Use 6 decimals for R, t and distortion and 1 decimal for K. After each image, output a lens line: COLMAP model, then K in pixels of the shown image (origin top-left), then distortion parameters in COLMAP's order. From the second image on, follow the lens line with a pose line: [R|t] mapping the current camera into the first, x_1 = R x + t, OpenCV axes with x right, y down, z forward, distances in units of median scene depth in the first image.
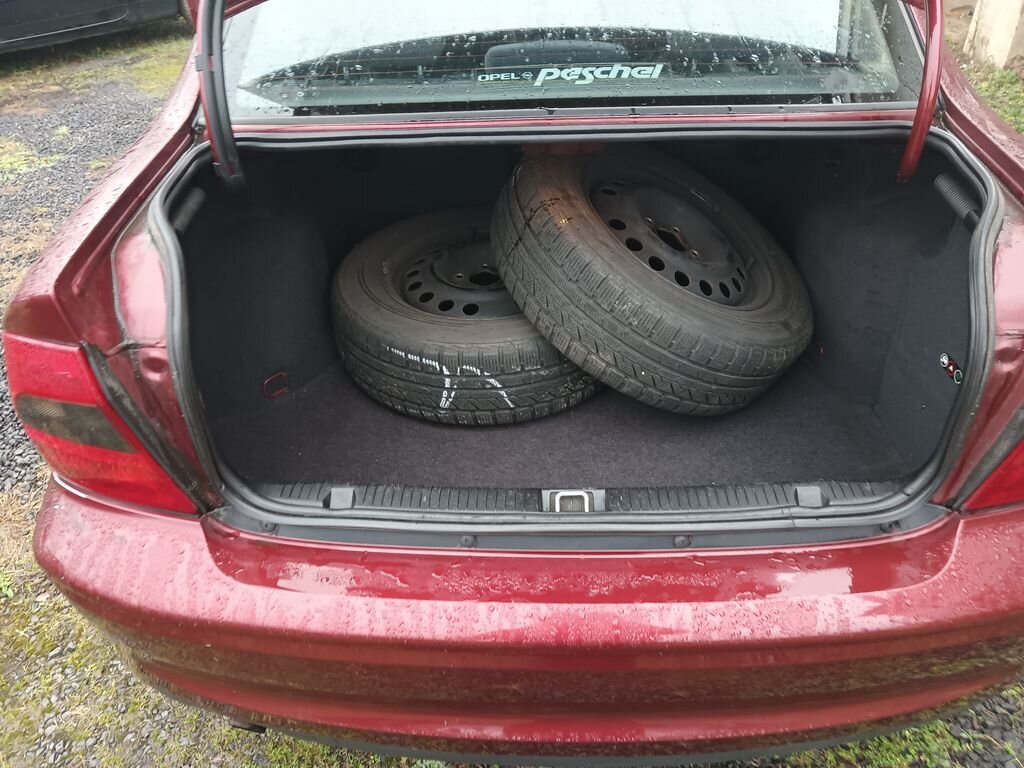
lens RADIAL K [[794.8, 0, 512.0], [0, 794.8, 405.4], [0, 0, 1]] dist [-0.007093, -0.005488]
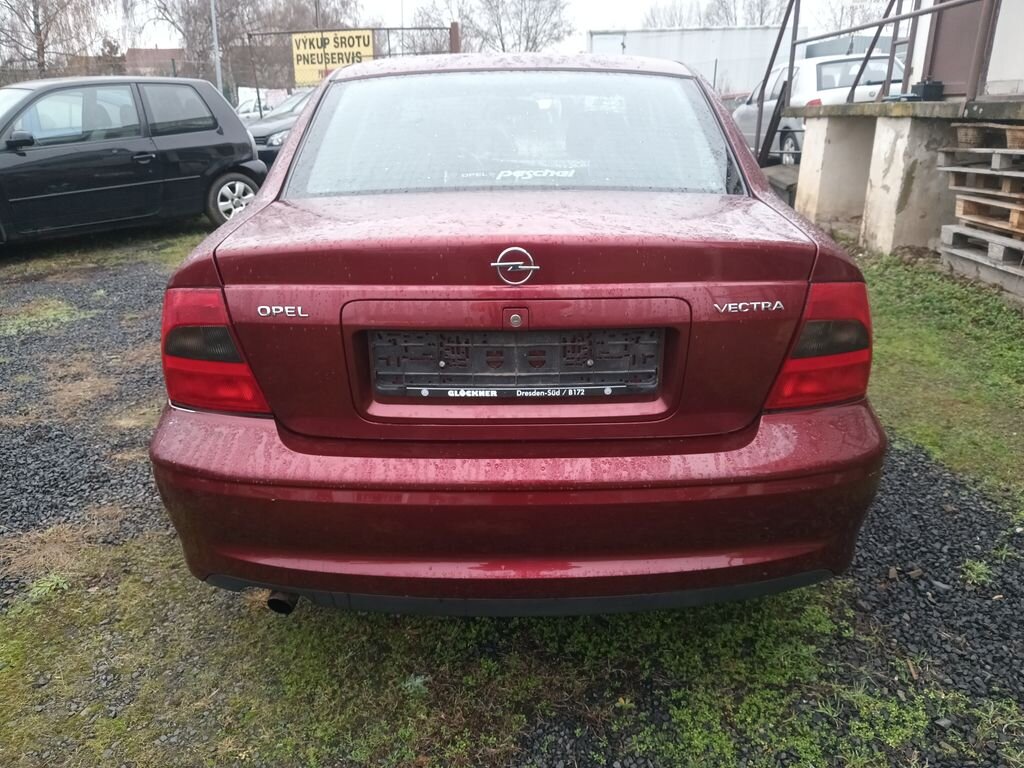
lens RADIAL K [[794.8, 0, 512.0], [0, 794.8, 389.5], [0, 0, 1]] dist [-0.007093, -0.005488]
pose [[0.999495, 0.013053, 0.028965, 0.011055], [-0.004770, 0.963021, -0.269383, 0.270937], [-0.031410, 0.269109, 0.962597, -0.273278]]
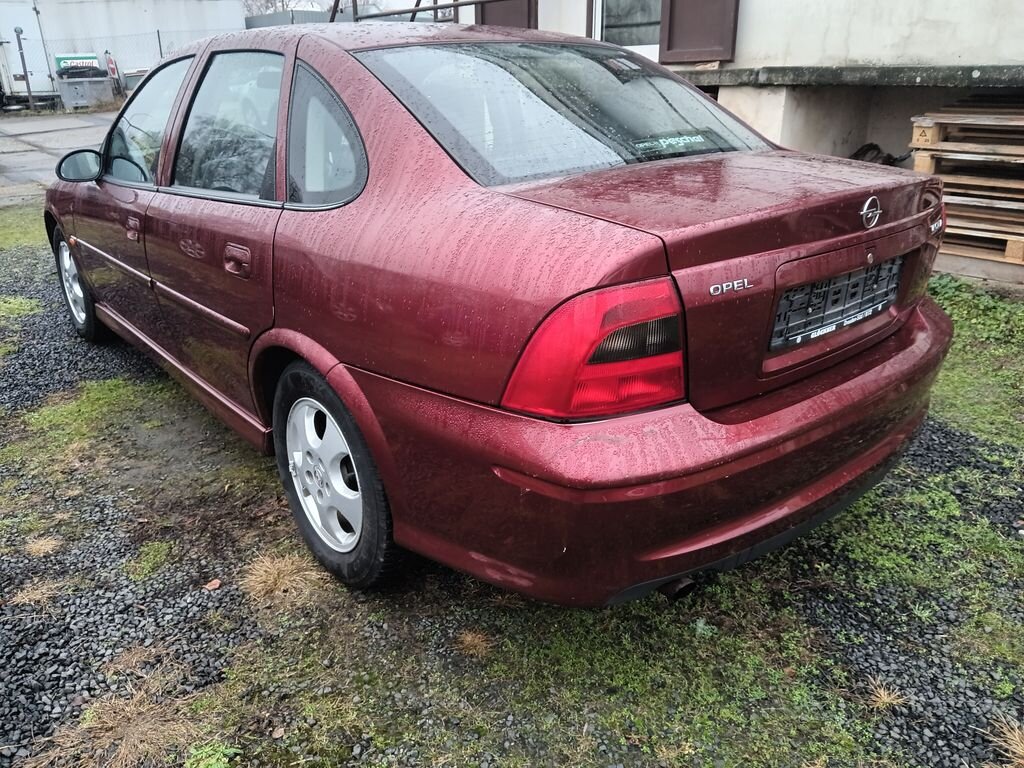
lens RADIAL K [[794.8, 0, 509.3], [0, 794.8, 389.4], [0, 0, 1]] dist [-0.007093, -0.005488]
pose [[0.739206, -0.231749, 0.632350, -0.859938], [0.381721, 0.917722, -0.109891, 0.084578], [-0.554855, 0.322613, 0.766849, 0.017587]]
